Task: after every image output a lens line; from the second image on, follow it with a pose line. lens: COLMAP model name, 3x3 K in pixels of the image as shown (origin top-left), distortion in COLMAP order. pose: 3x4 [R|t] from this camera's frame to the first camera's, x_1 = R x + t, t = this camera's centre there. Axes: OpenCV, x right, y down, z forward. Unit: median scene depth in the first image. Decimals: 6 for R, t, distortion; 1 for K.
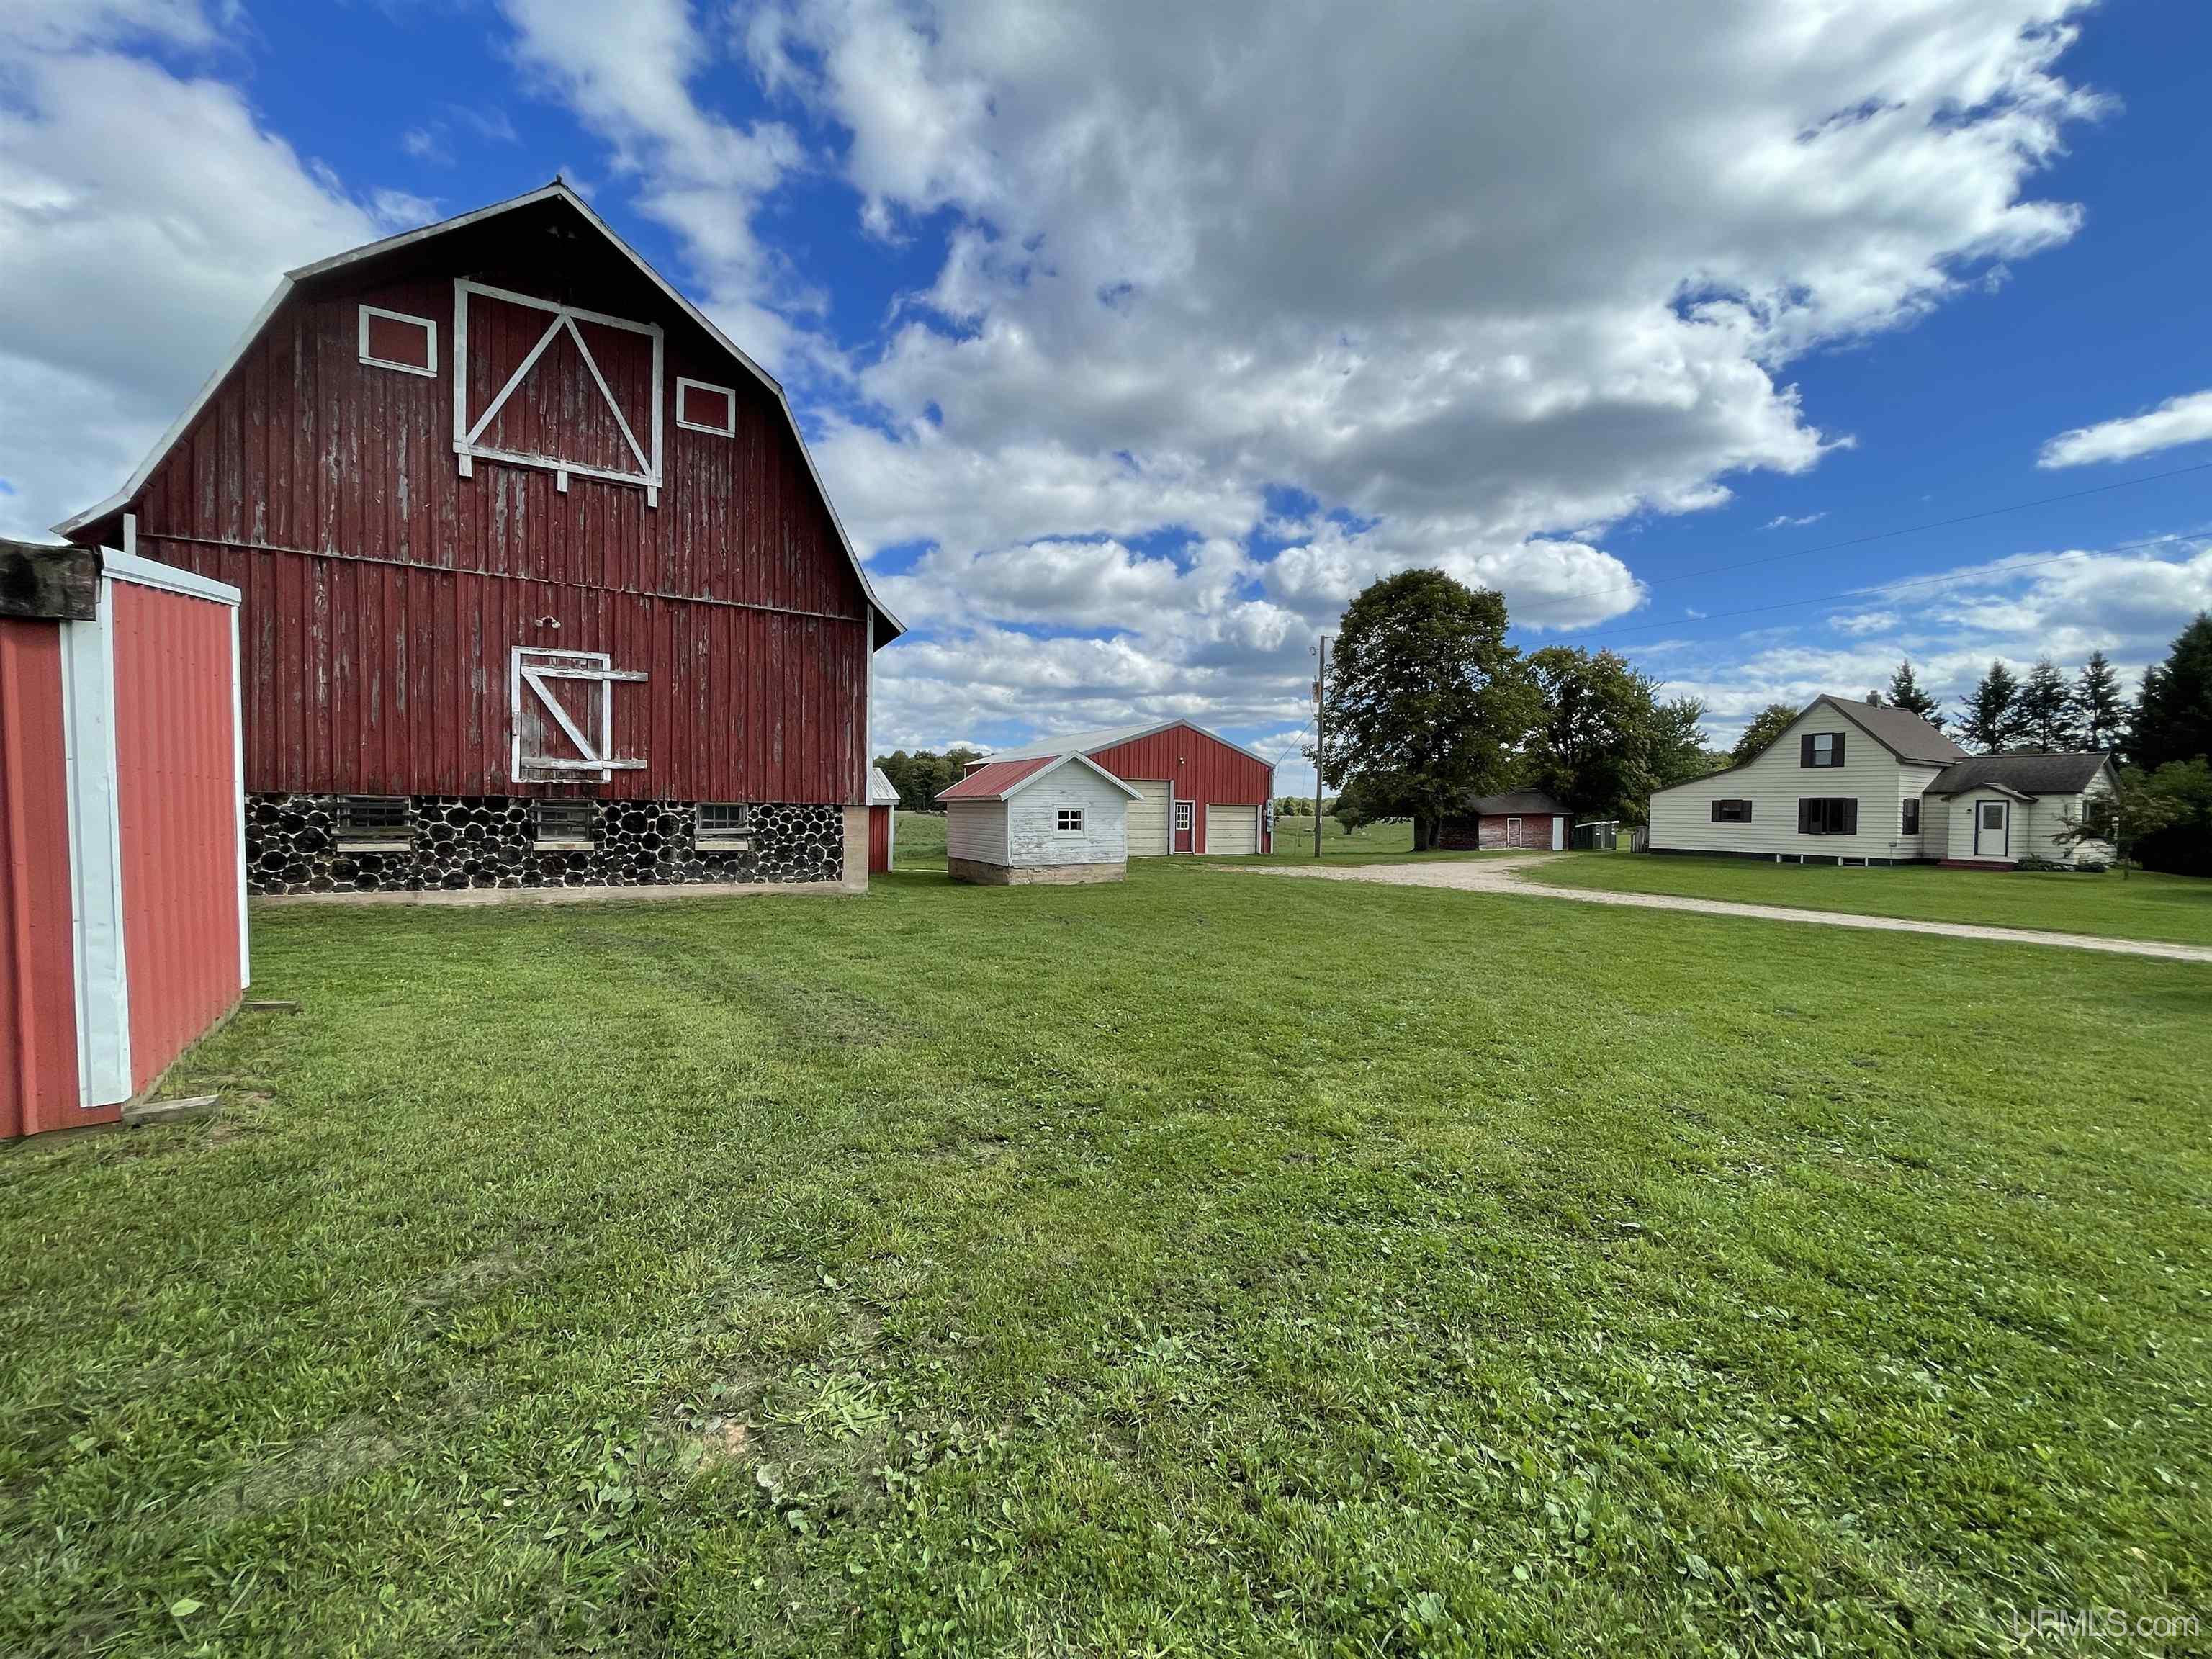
lens RADIAL K [[891.0, 0, 1100.9], [0, 891.0, 827.6], [0, 0, 1]] dist [-0.000743, -0.000764]
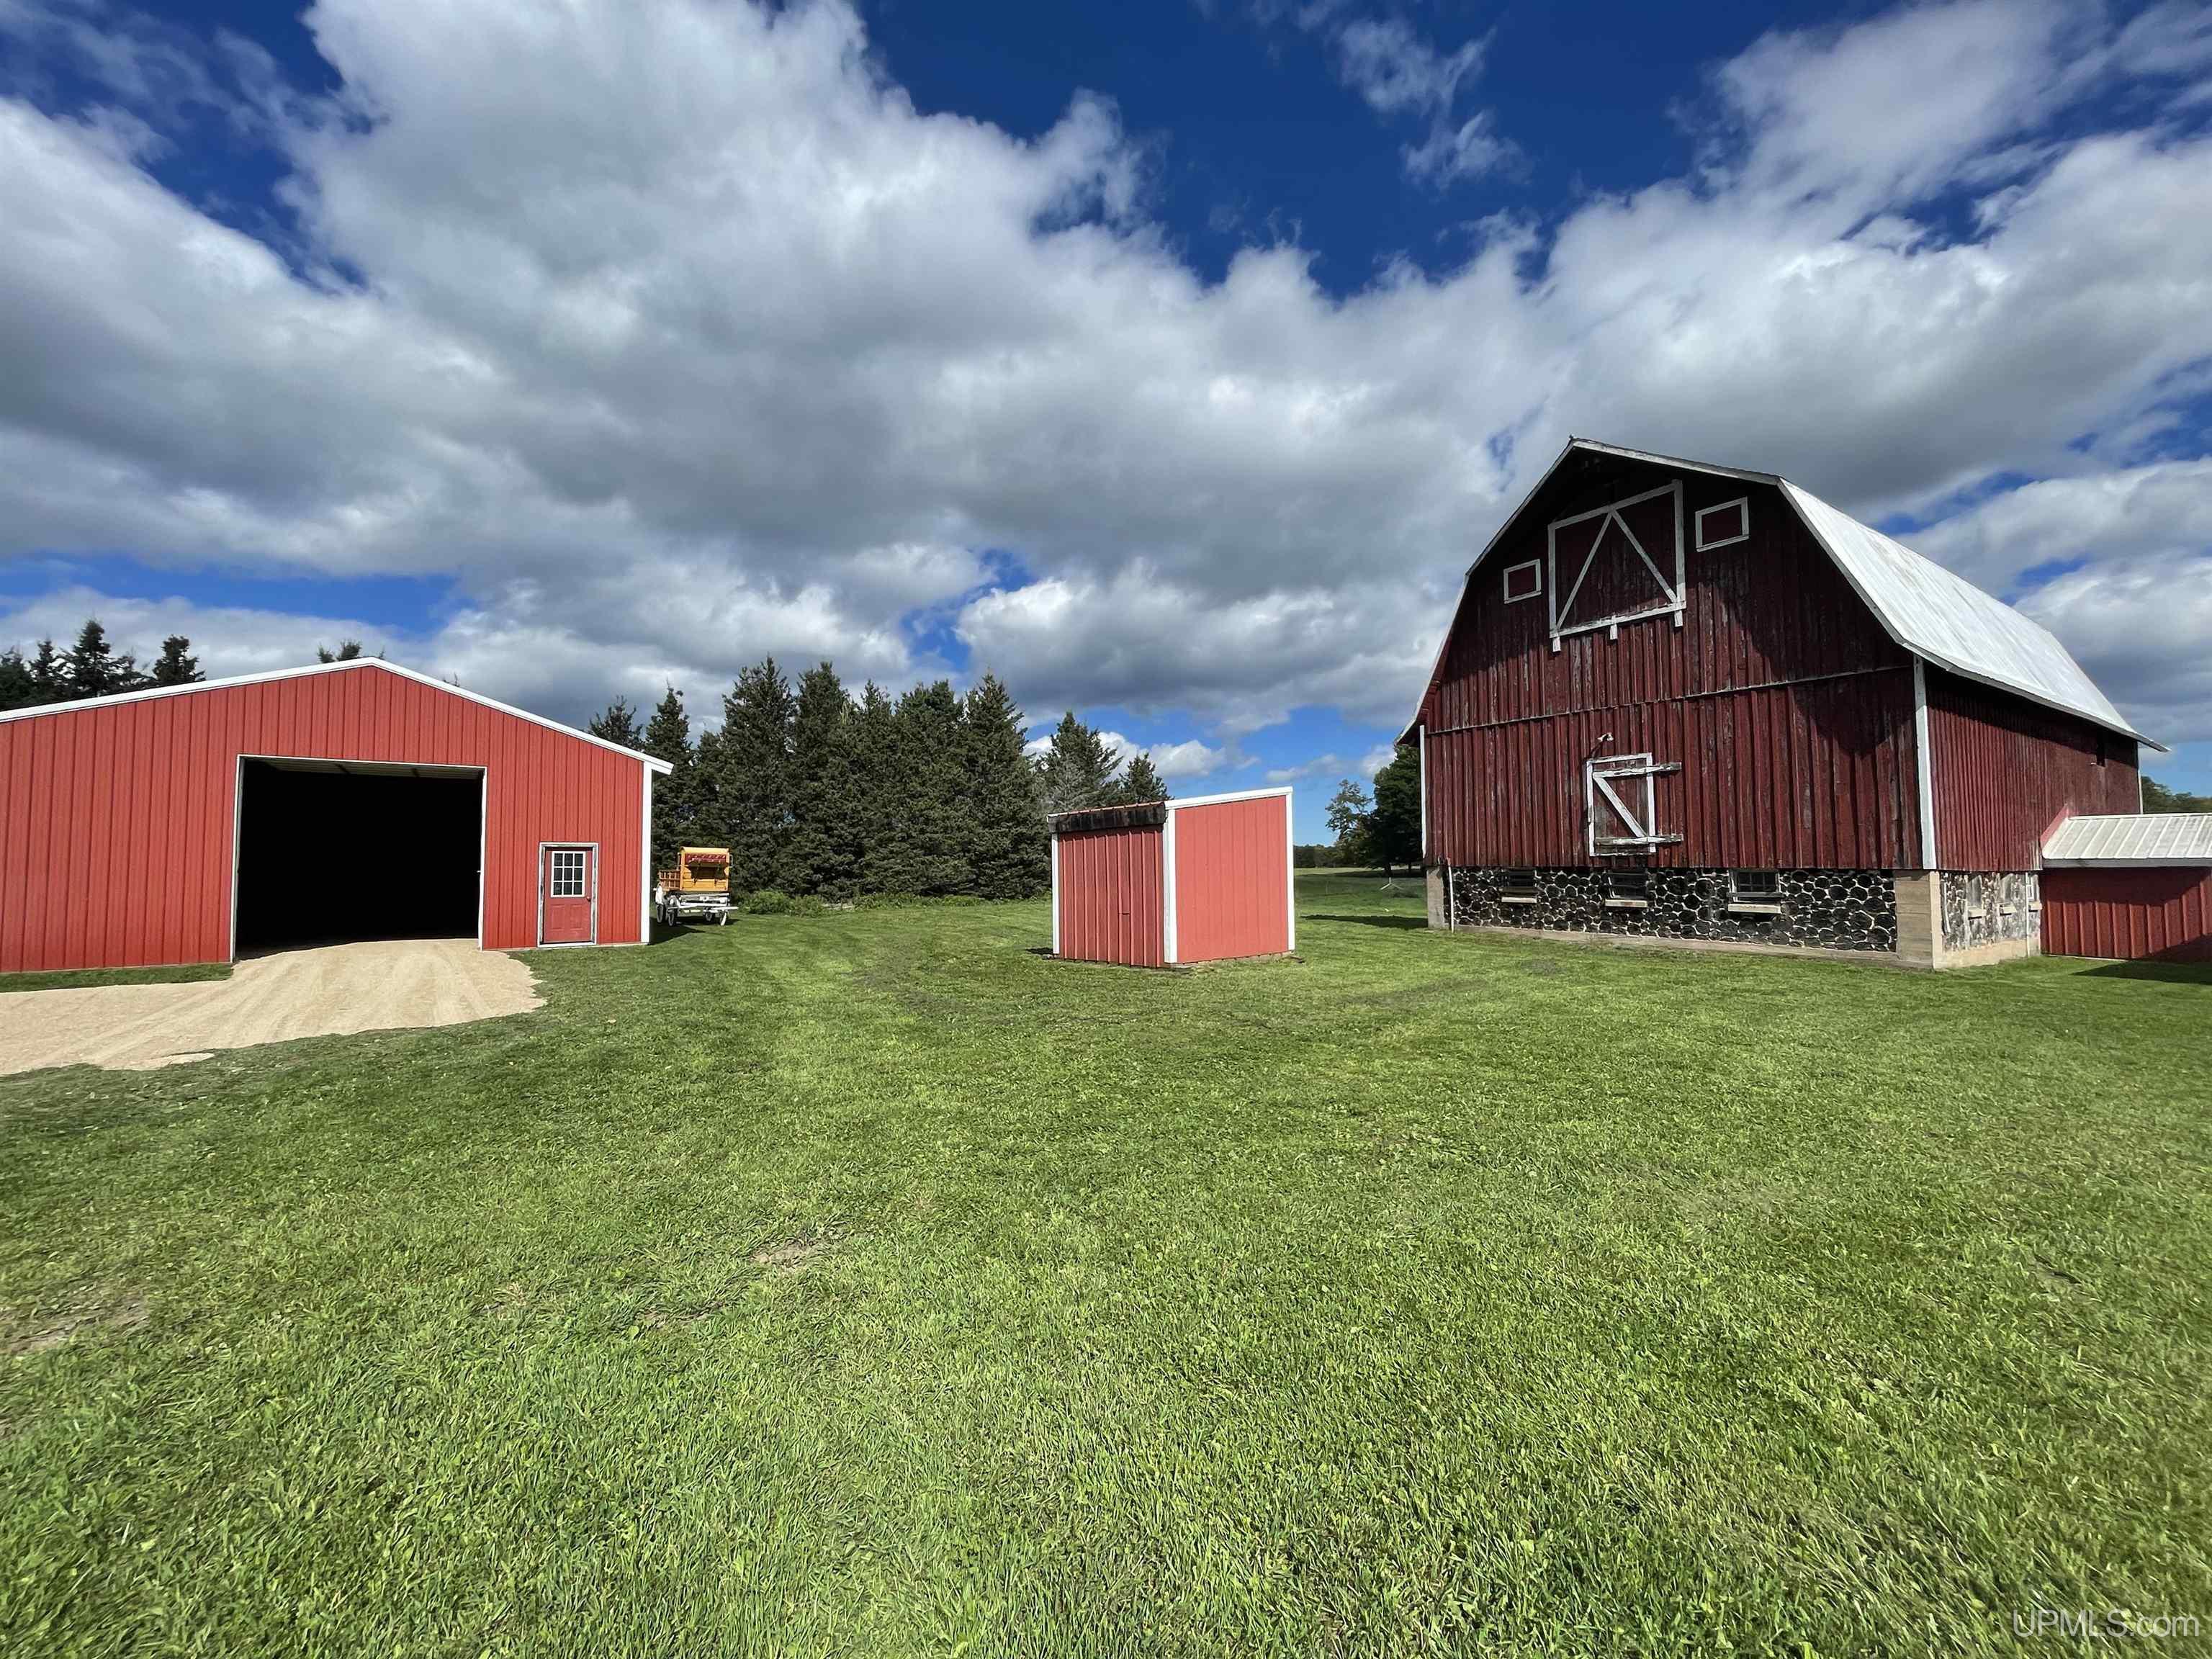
lens RADIAL K [[891.0, 0, 1102.0], [0, 891.0, 830.6], [0, 0, 1]] dist [-0.000743, -0.000764]
pose [[0.062856, -0.054262, -0.996546, 0.655861], [-0.016476, 0.998328, -0.055398, -0.001025], [0.997887, 0.019901, 0.061857, 0.144540]]
